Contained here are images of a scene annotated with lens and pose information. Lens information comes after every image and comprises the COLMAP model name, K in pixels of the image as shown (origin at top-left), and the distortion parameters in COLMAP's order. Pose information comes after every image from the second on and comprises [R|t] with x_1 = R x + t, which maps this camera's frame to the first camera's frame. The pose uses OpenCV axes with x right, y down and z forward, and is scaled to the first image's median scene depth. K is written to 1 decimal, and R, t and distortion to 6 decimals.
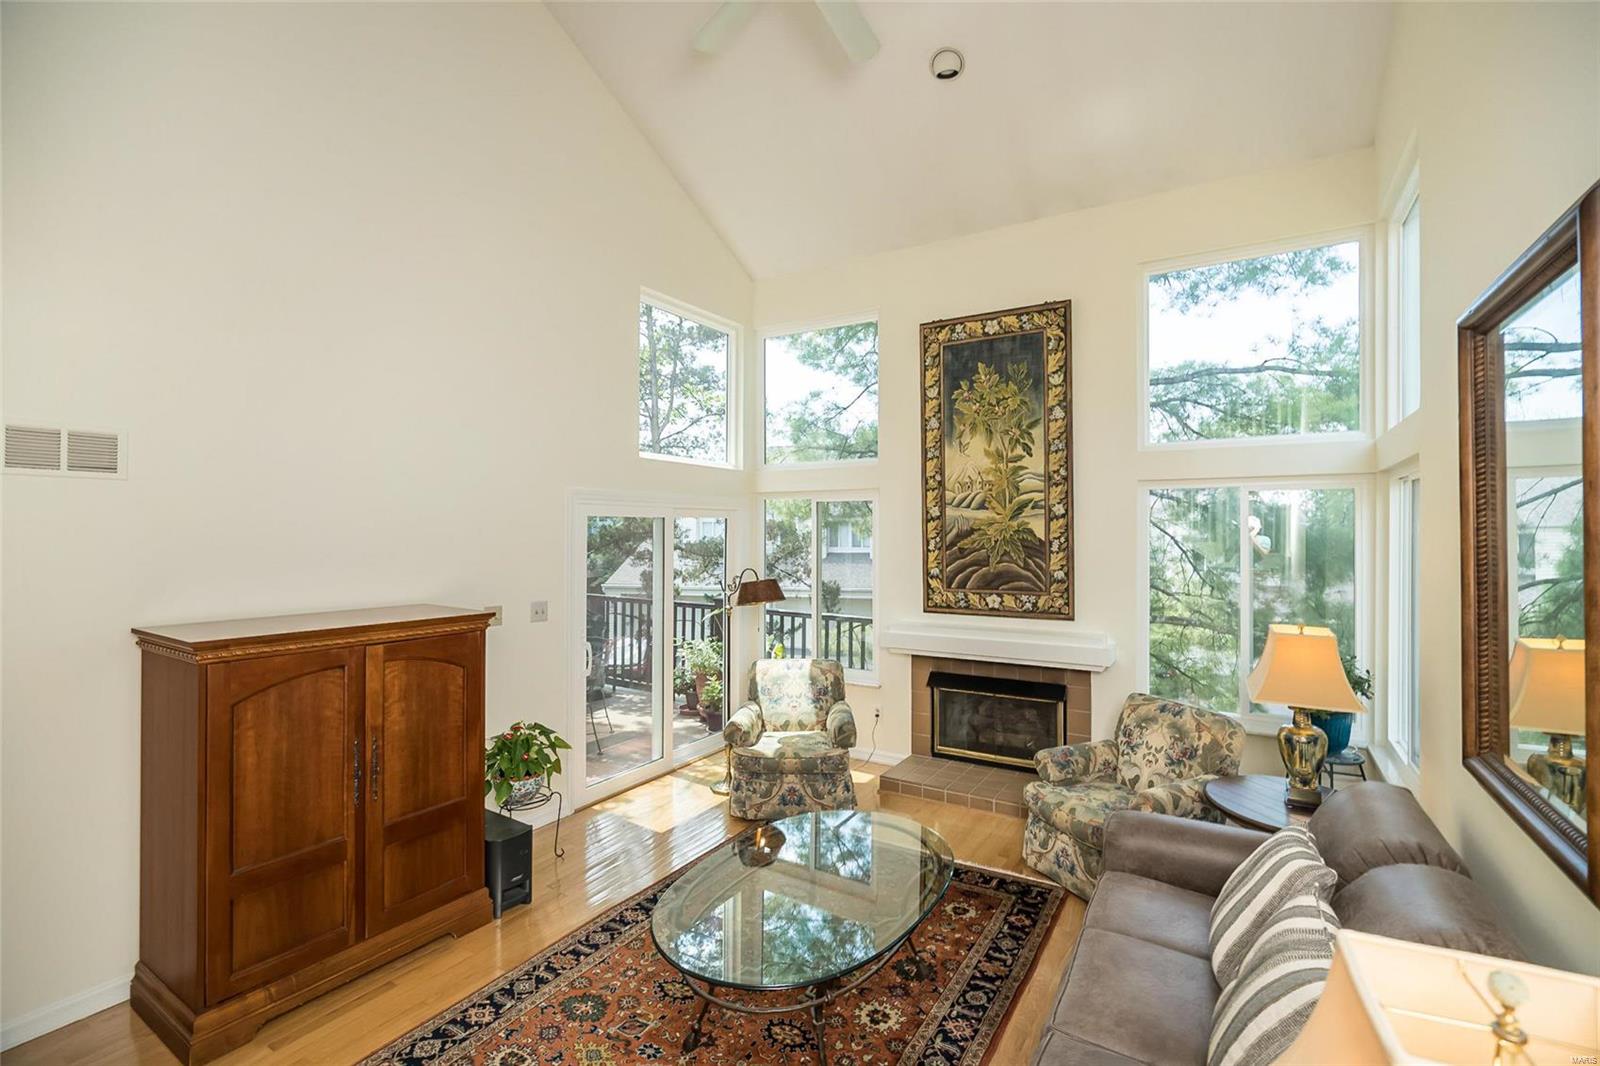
lens RADIAL K [[714.2, 0, 809.0], [0, 714.2, 527.7], [0, 0, 1]] dist [-0.000630, 0.000321]
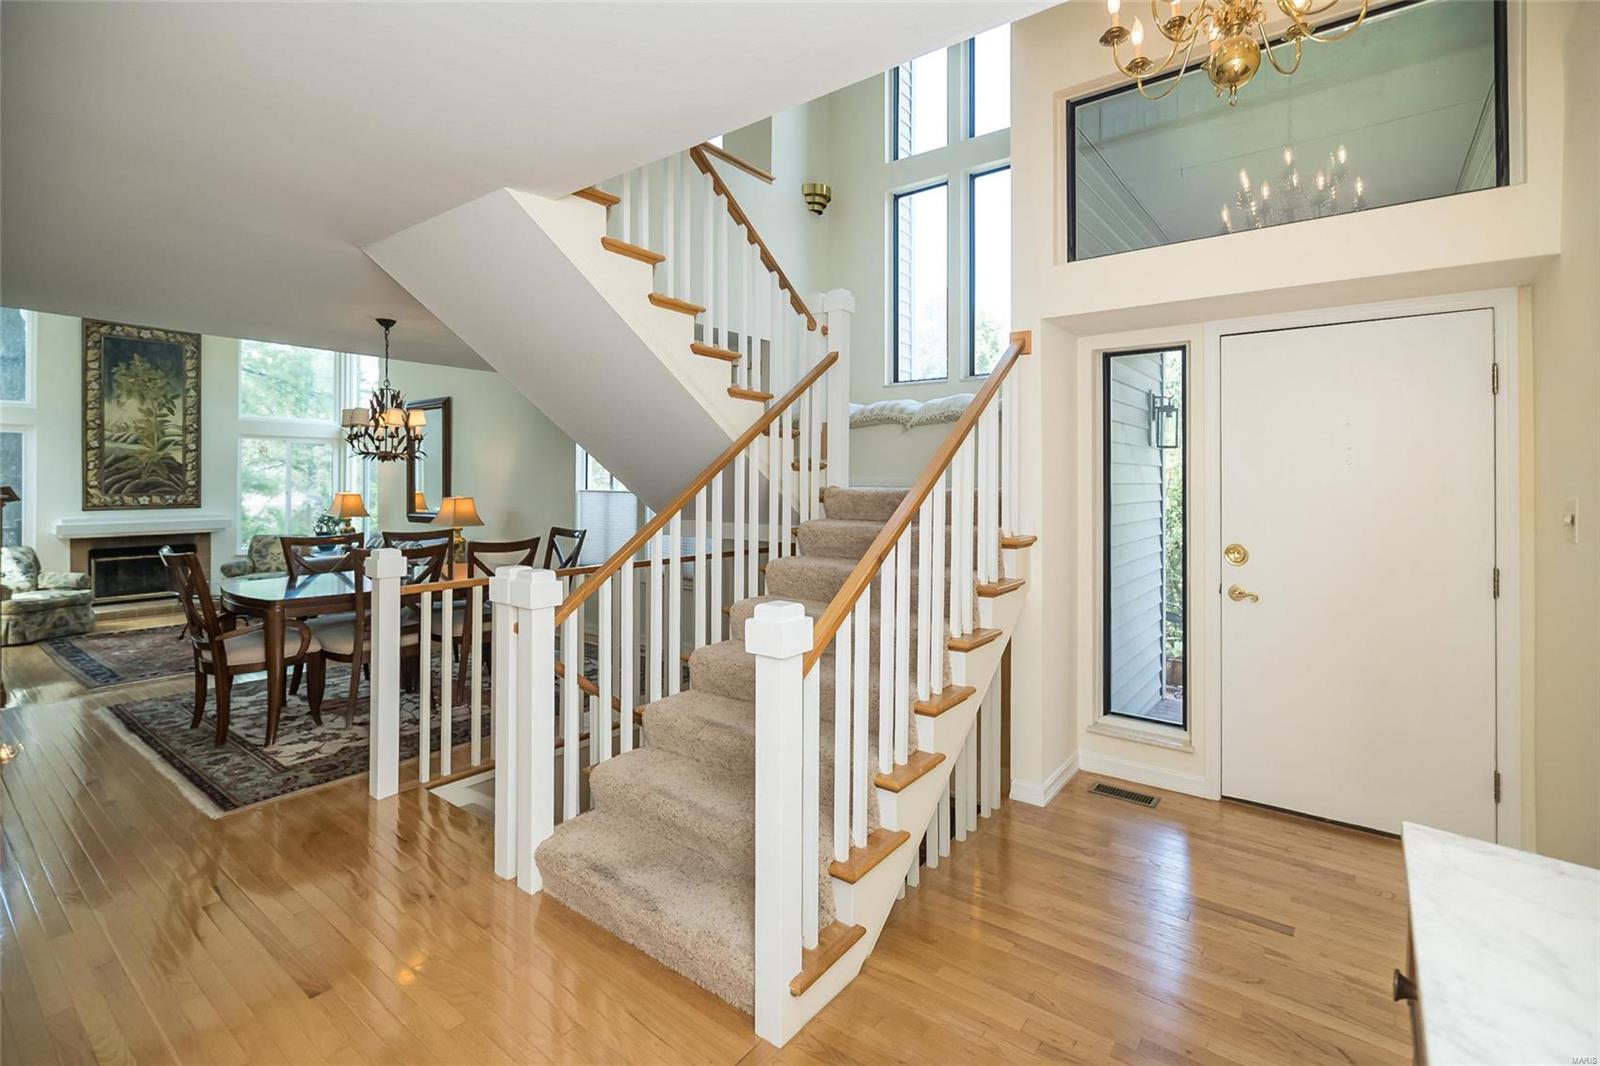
lens RADIAL K [[729.4, 0, 765.3], [0, 729.4, 480.3], [0, 0, 1]] dist [-0.001921, -0.000412]
pose [[0.142039, 0.000802, 0.989861, -1.235610], [-0.007963, 0.999968, 0.000332, 0.046472], [-0.989829, -0.007929, 0.142041, -0.676802]]
